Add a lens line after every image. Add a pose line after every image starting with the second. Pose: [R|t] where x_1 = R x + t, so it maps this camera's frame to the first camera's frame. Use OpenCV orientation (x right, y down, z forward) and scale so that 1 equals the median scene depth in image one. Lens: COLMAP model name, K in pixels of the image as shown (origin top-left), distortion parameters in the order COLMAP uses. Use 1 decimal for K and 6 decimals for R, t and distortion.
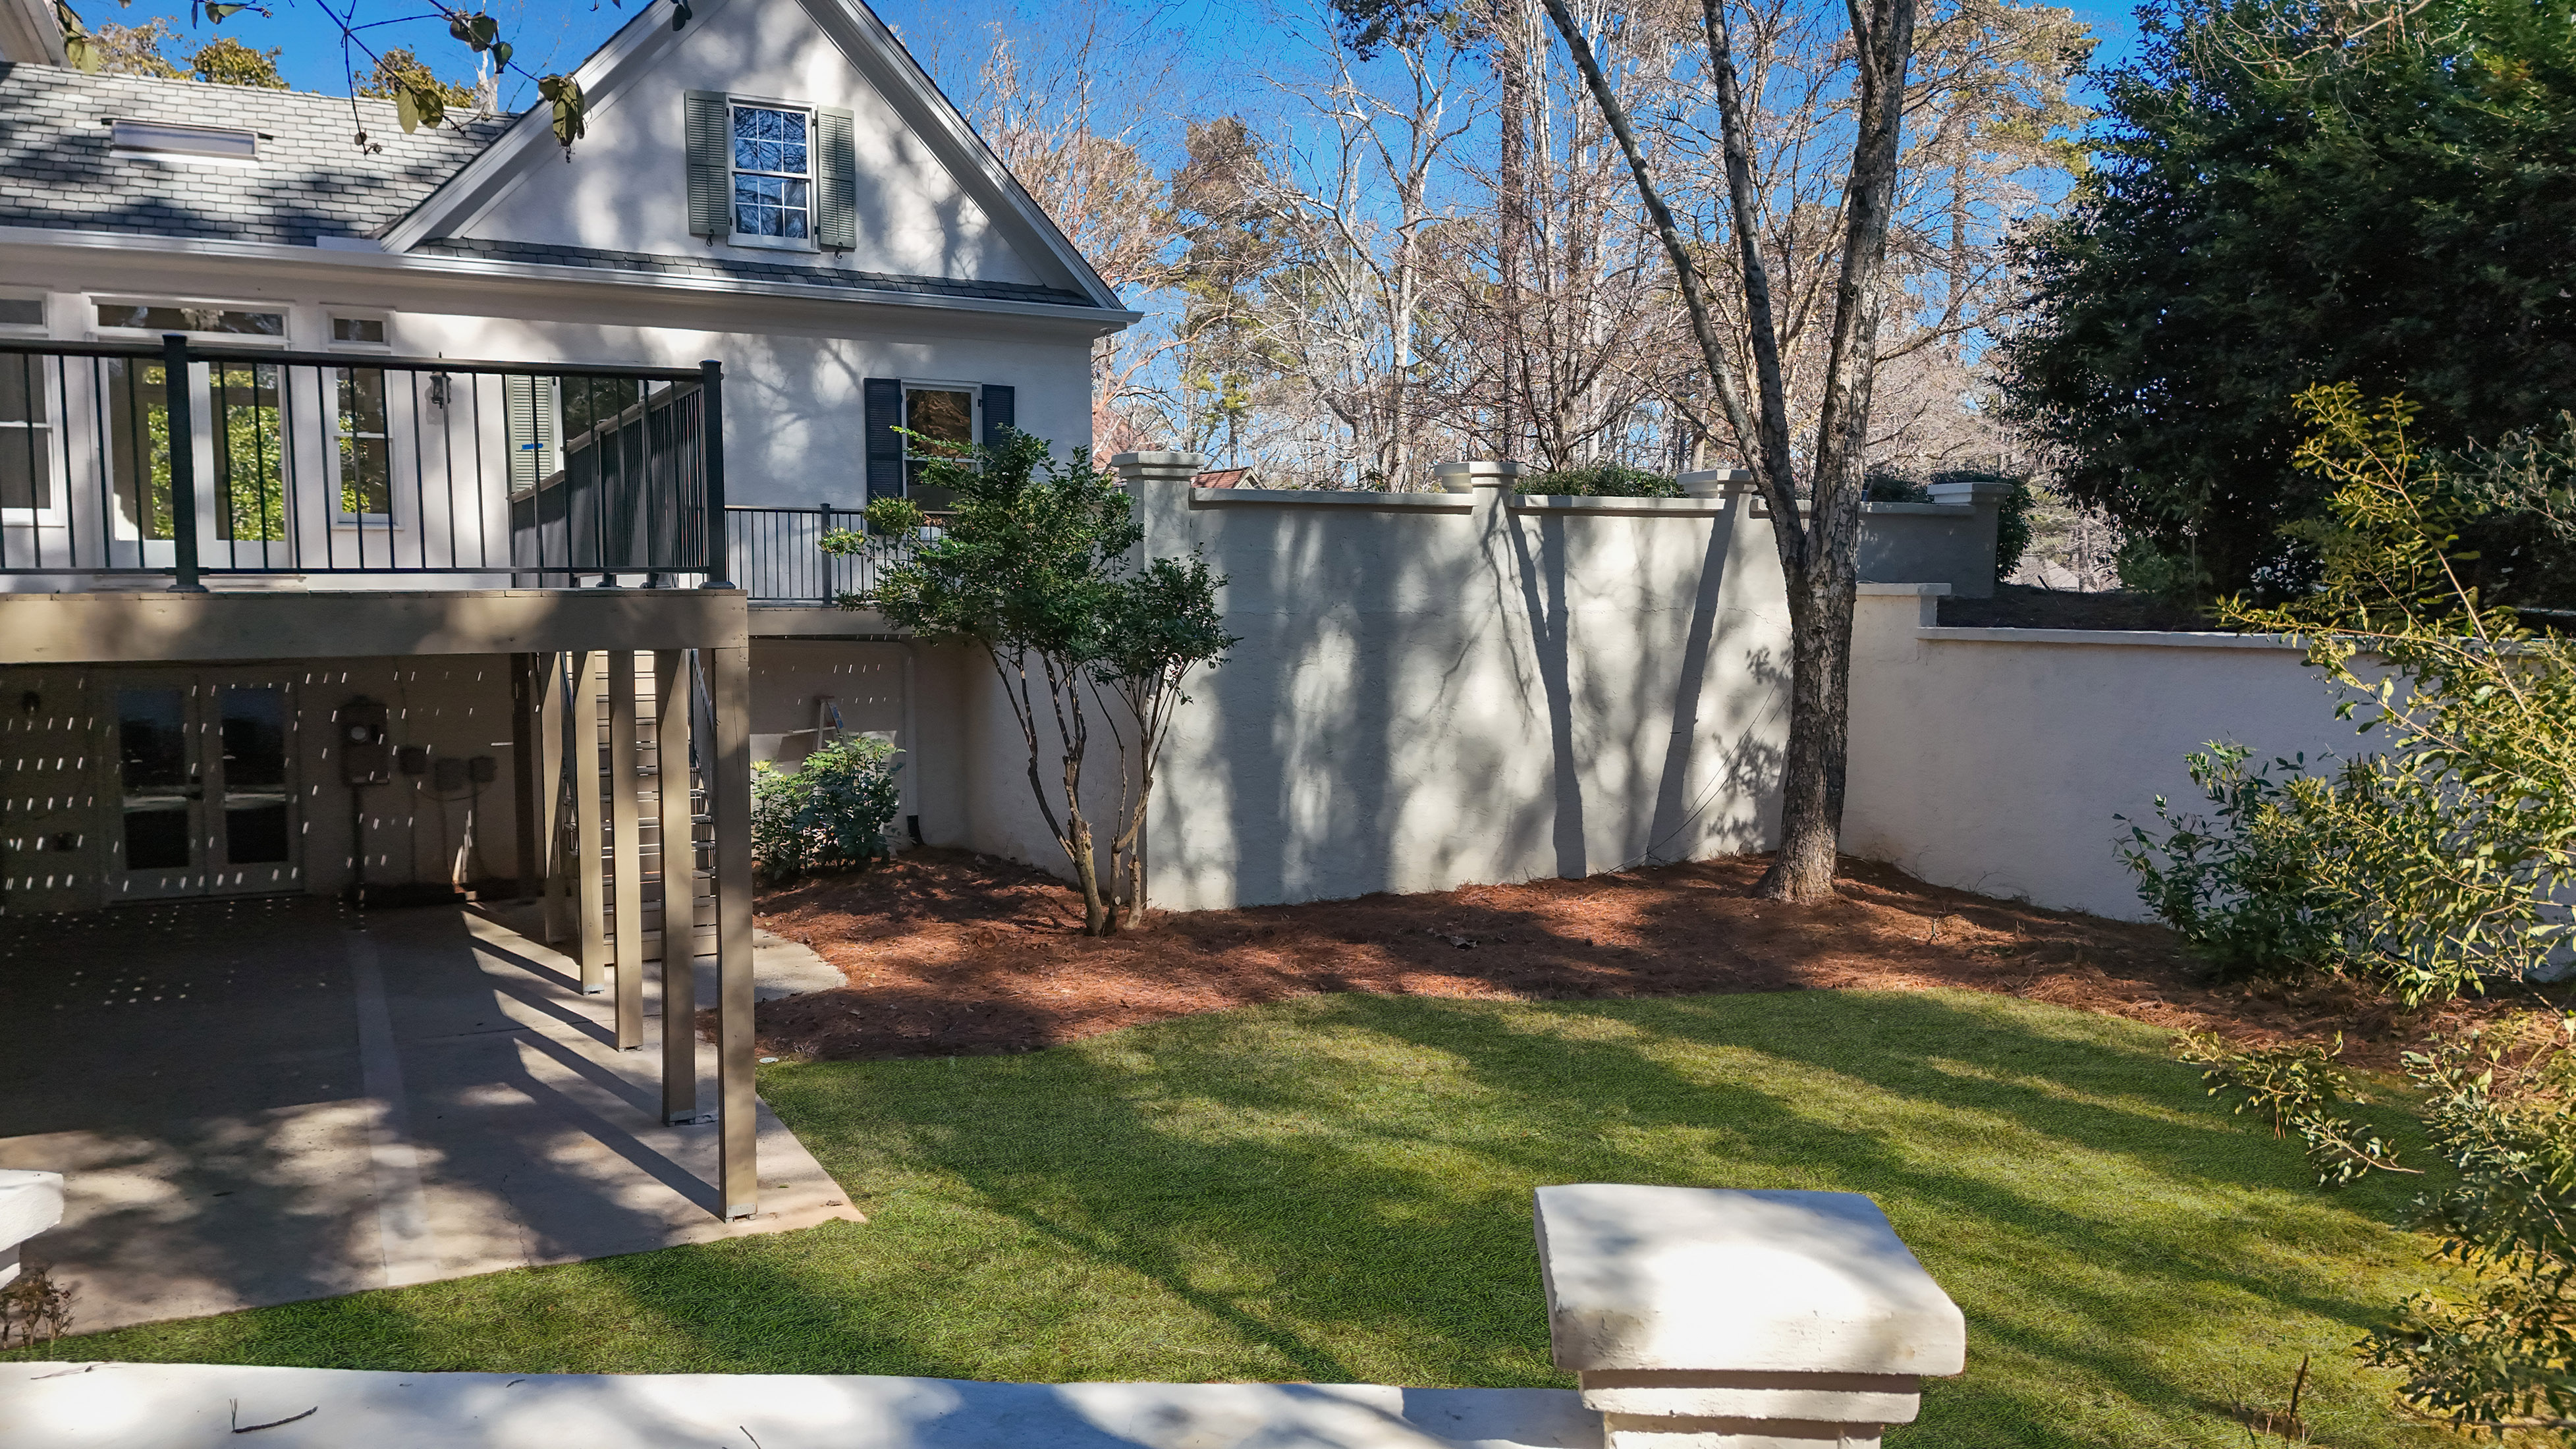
lens RADIAL K [[1867.4, 0, 1288.0], [0, 1867.4, 724.5], [0, 0, 1]] dist [0.000957, -0.001436]
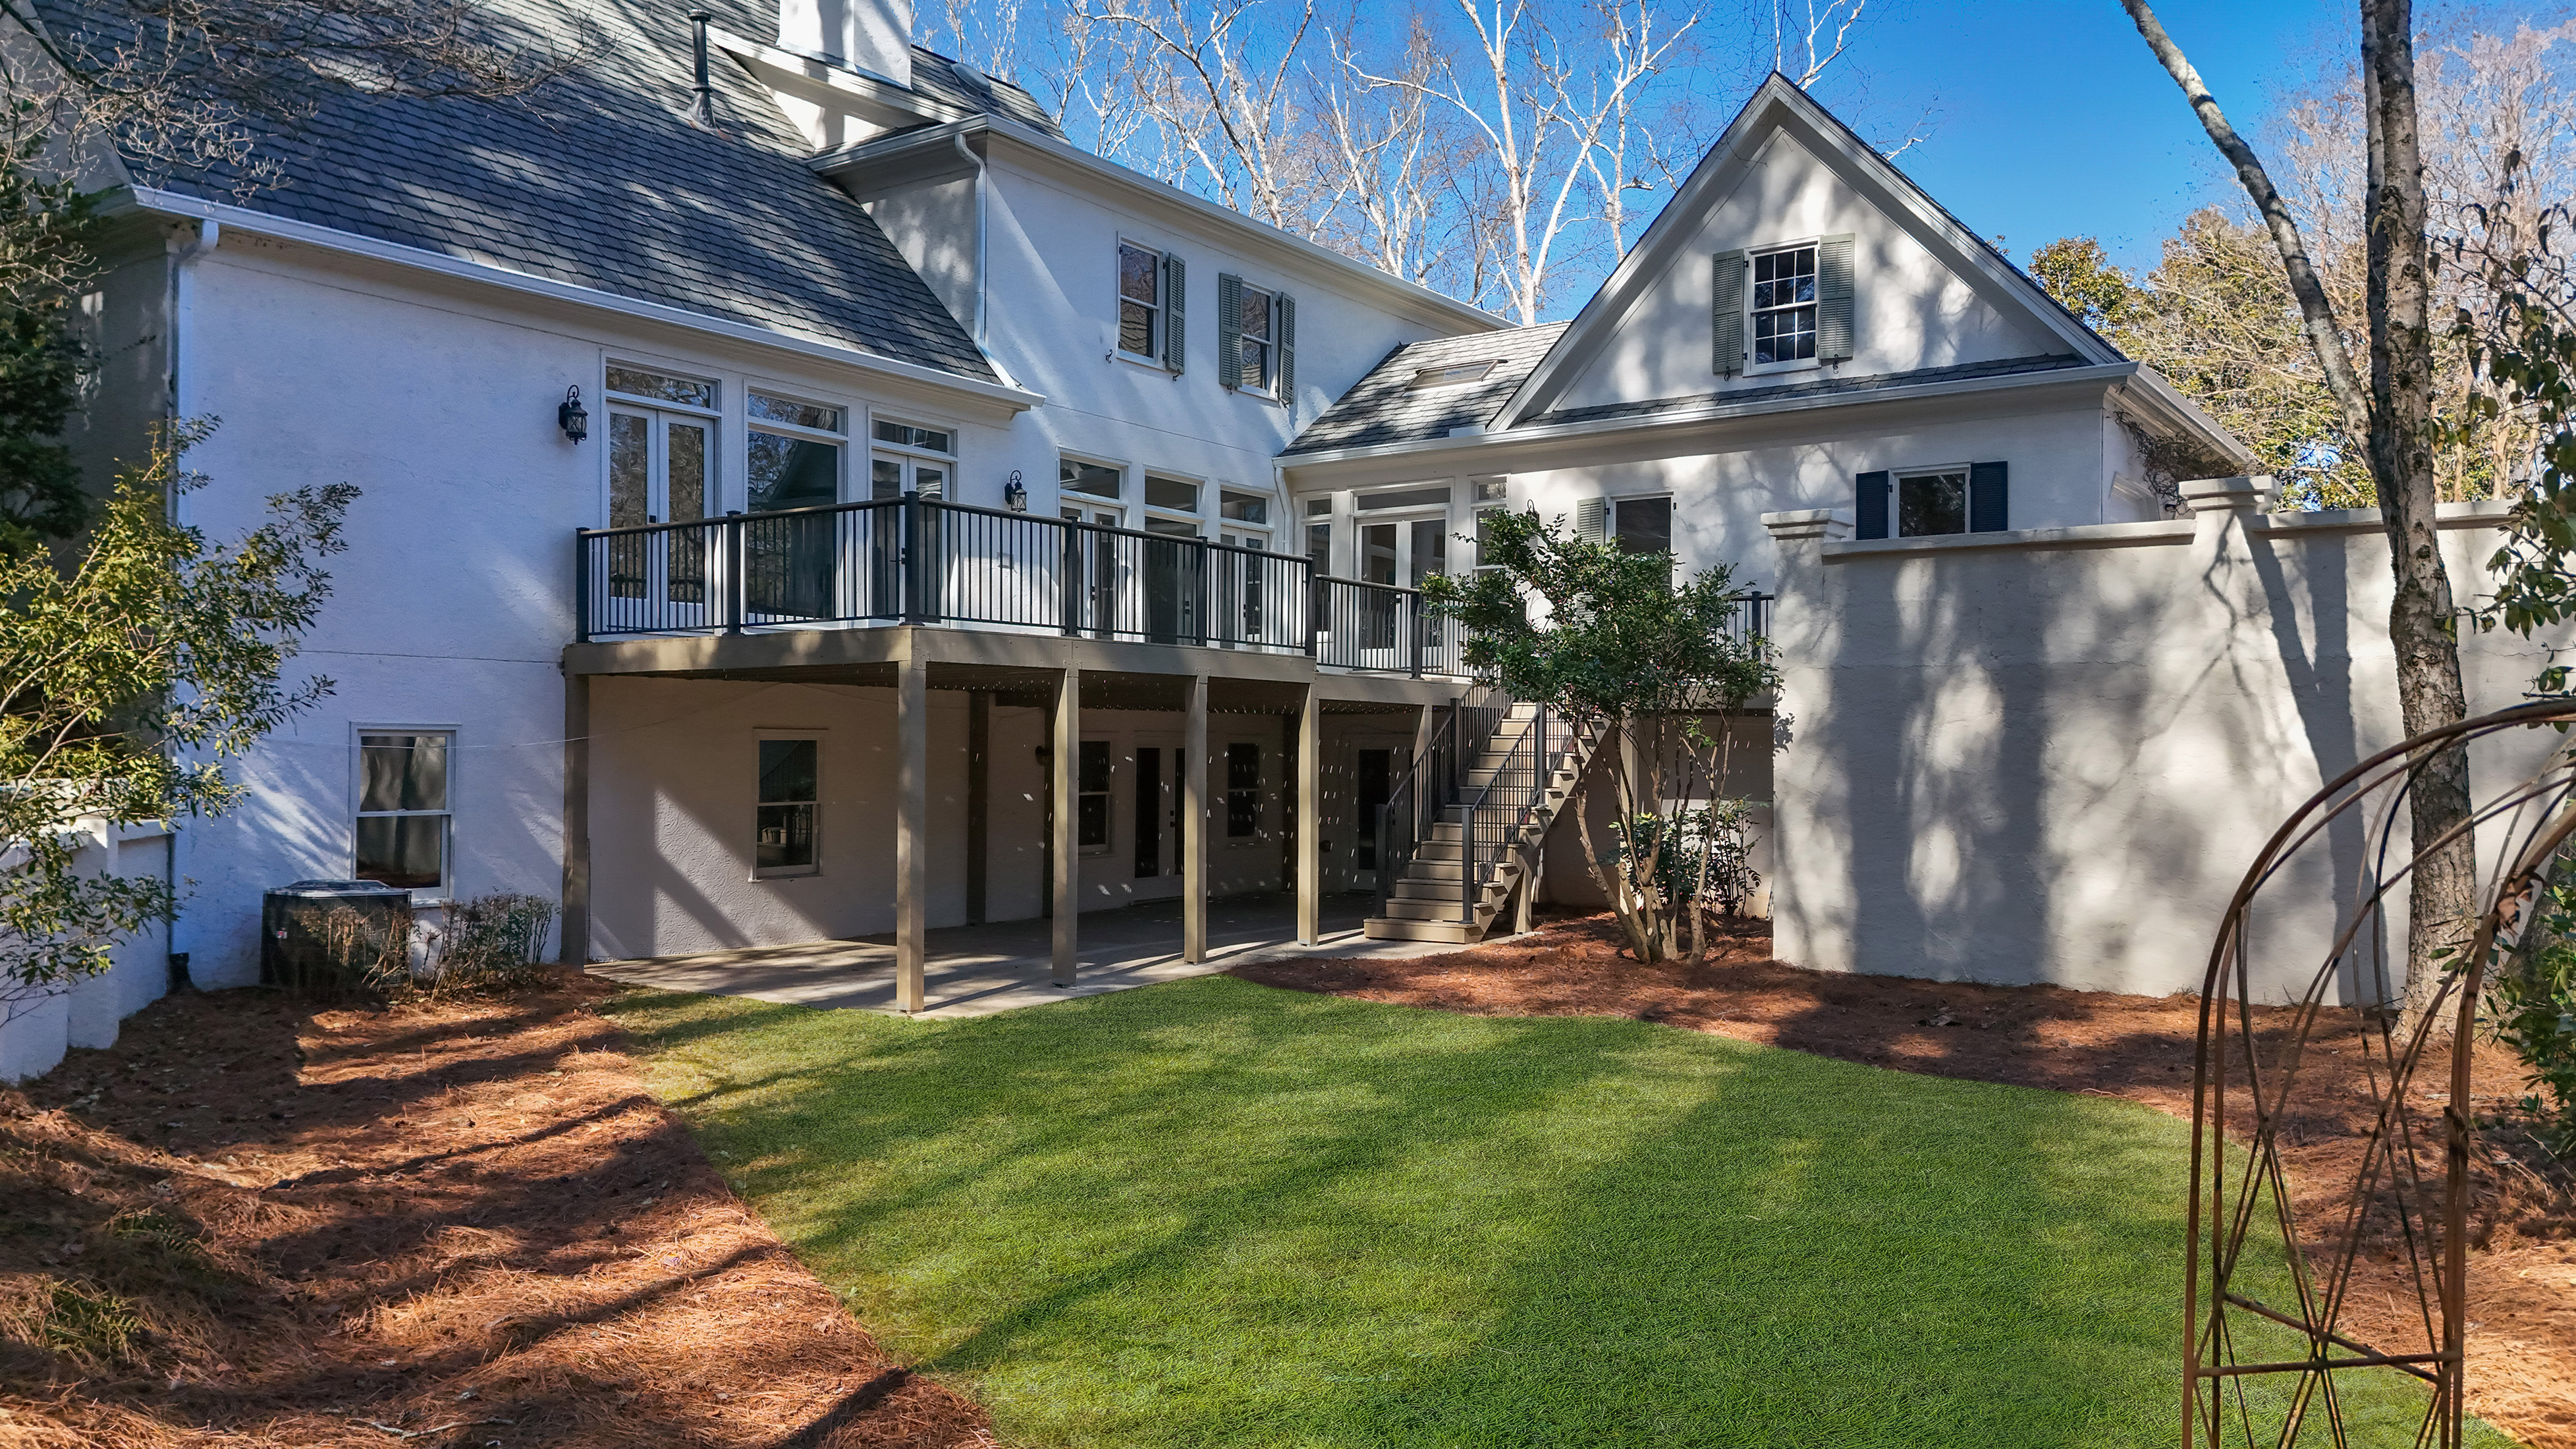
lens RADIAL K [[1885.8, 0, 1288.0], [0, 1885.8, 724.5], [0, 0, 1]] dist [0.099644, -0.123654]
pose [[0.440809, -0.012091, -0.897519, 0.680376], [-0.065230, 0.996834, -0.045466, 0.033016], [0.895227, 0.078587, 0.438625, 0.264499]]
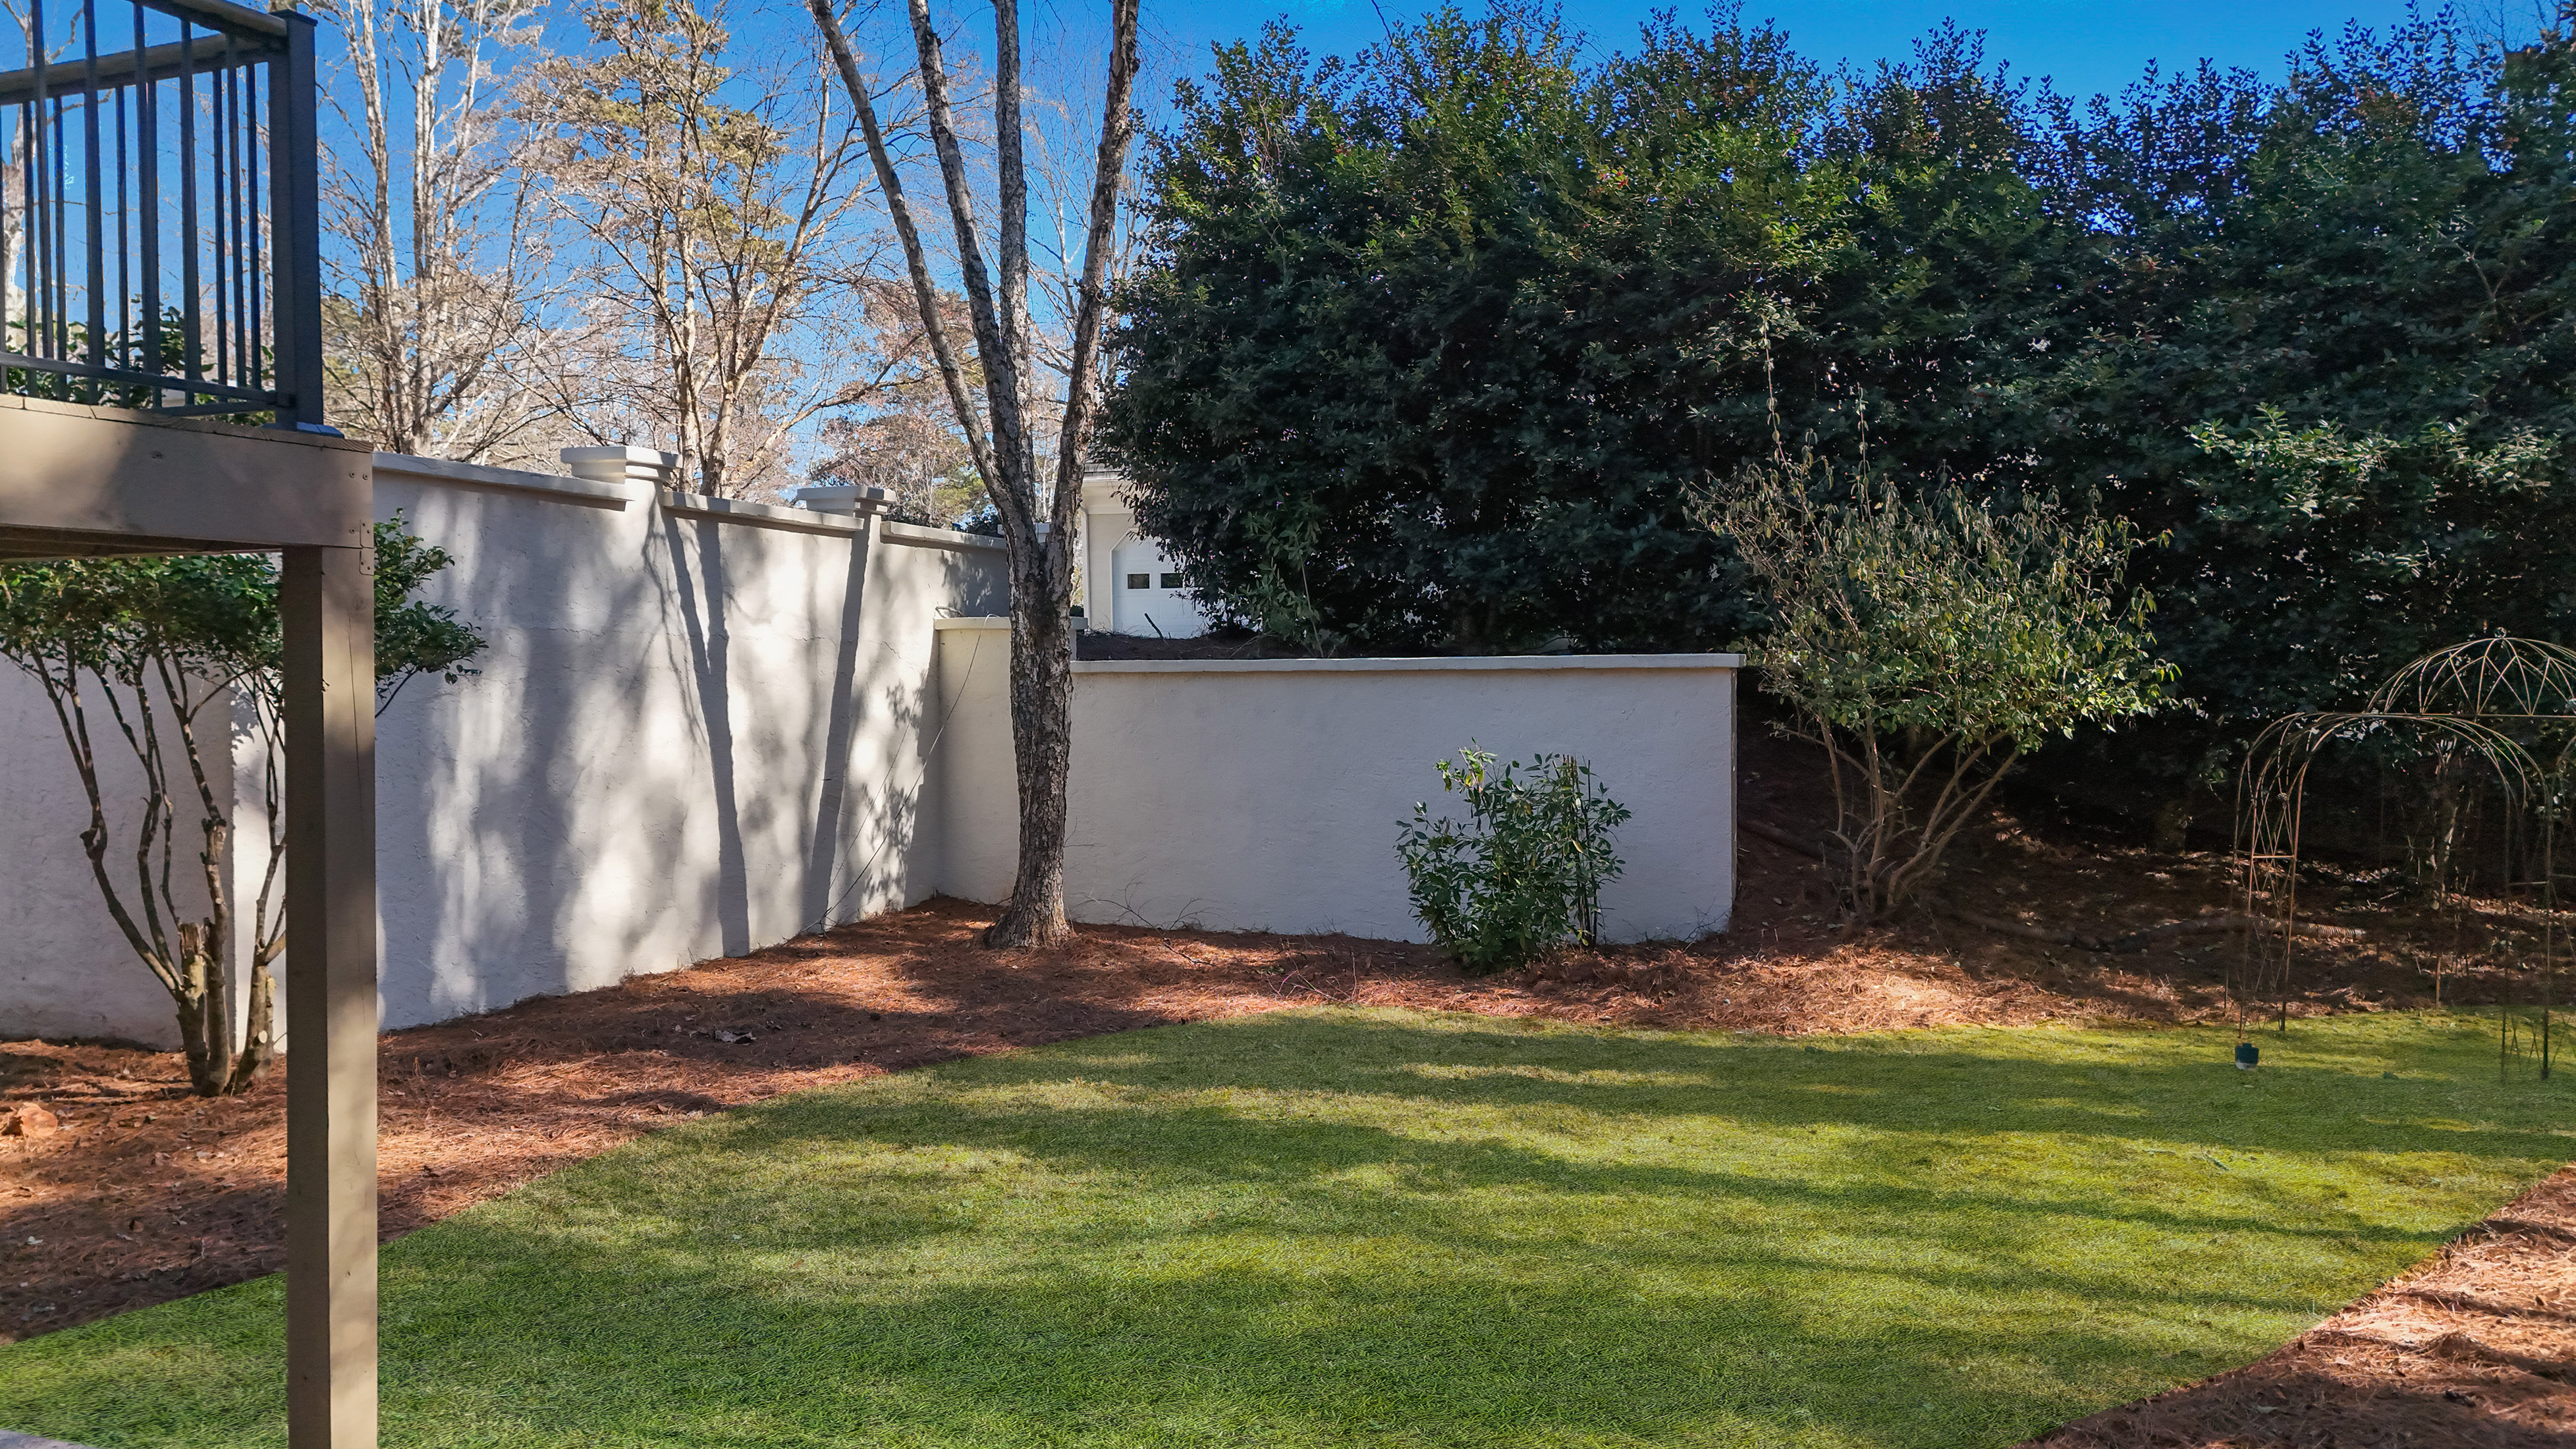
lens RADIAL K [[1885.8, 0, 1288.0], [0, 1885.8, 724.5], [0, 0, 1]] dist [0.099644, -0.123654]
pose [[0.749021, -0.015080, 0.662375, -0.235083], [0.052008, 0.997994, -0.036090, 0.023146], [-0.660502, 0.061481, 0.748303, 0.199156]]
